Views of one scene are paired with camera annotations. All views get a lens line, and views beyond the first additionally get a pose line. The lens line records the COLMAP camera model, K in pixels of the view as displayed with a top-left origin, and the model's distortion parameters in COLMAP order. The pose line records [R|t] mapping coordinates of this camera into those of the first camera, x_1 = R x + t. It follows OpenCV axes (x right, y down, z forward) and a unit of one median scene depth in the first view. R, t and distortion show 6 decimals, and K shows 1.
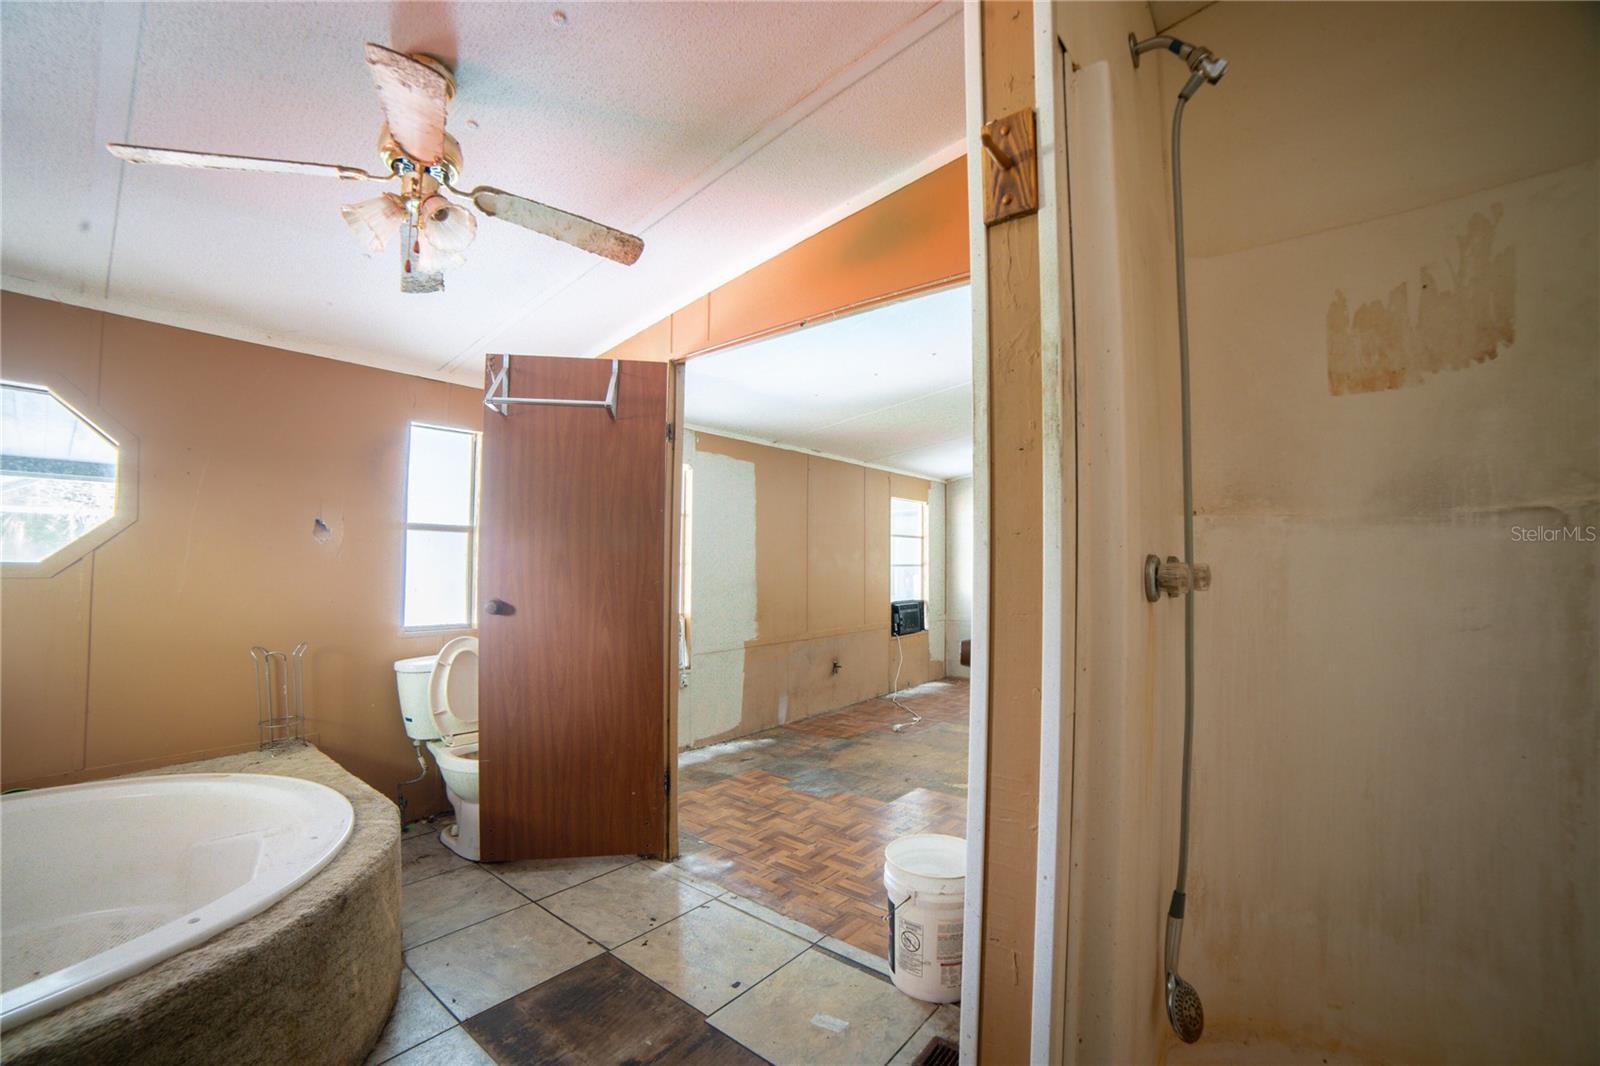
lens RADIAL K [[660.2, 0, 801.2], [0, 660.2, 547.1], [0, 0, 1]] dist [-0.093941, 0.035442]
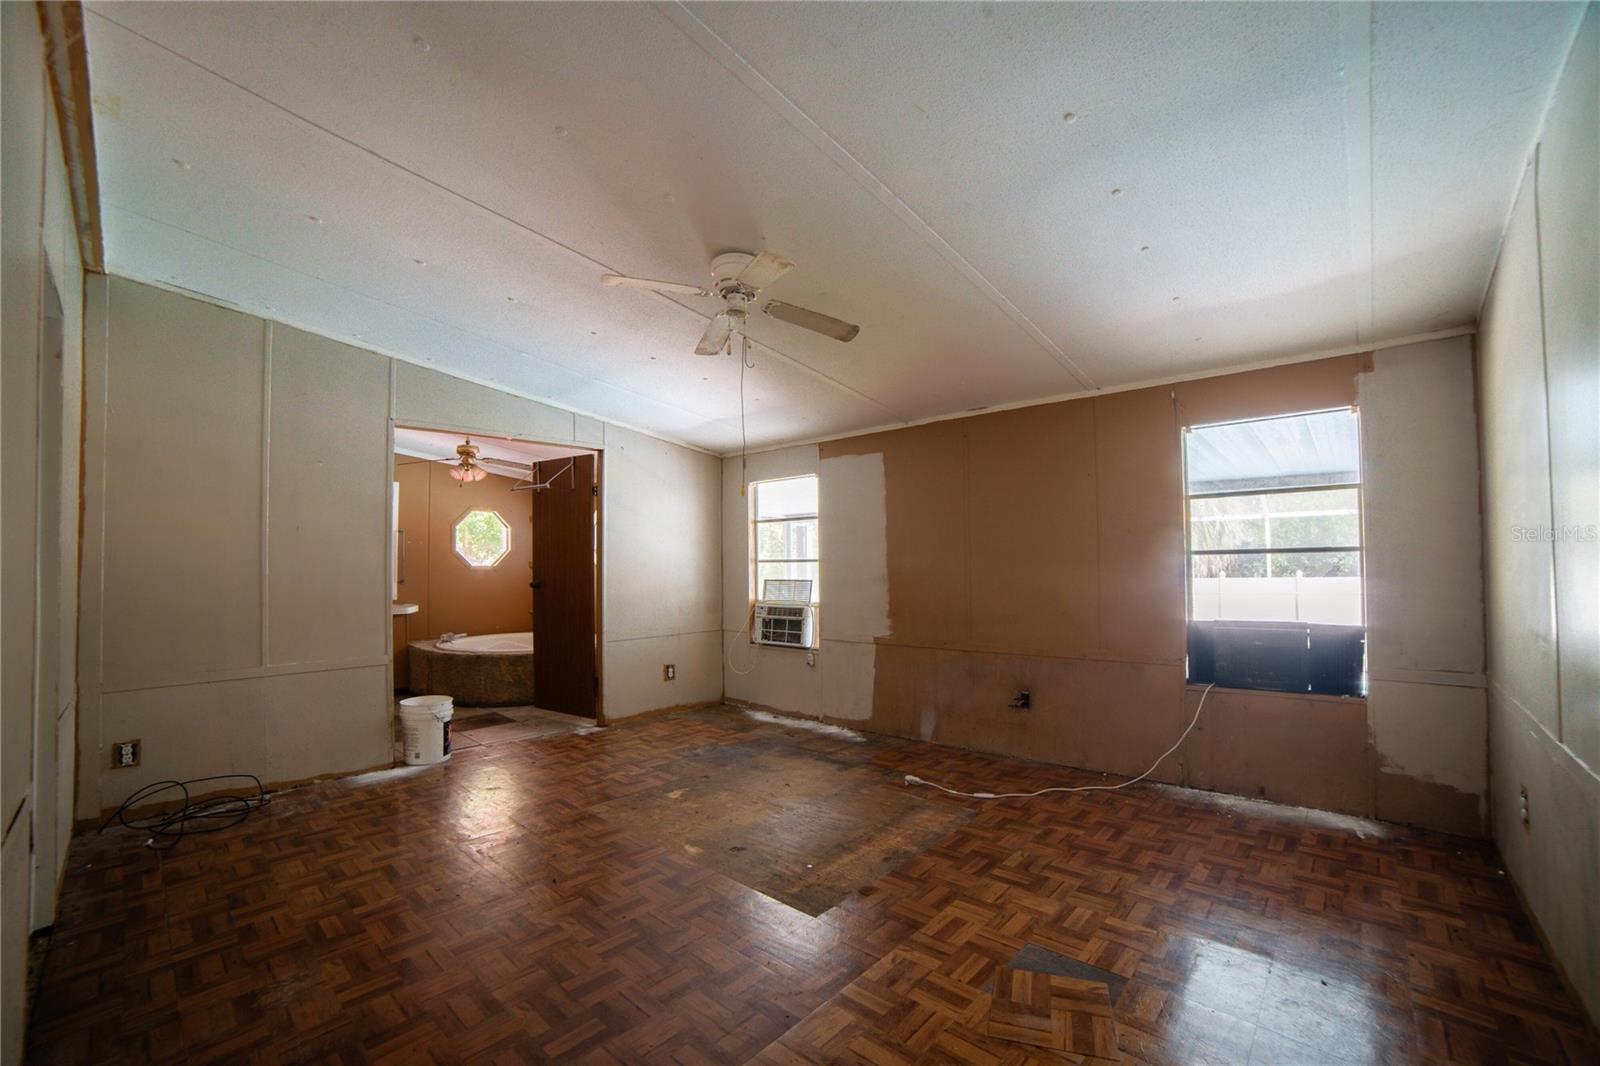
lens RADIAL K [[665.1, 0, 801.5], [0, 665.1, 545.2], [0, 0, 1]] dist [-0.108418, 0.038699]
pose [[-0.051292, -0.026509, -0.998332, 0.993267], [0.044377, 0.998600, -0.028796, 0.032544], [0.997697, -0.045780, -0.050044, 1.032163]]
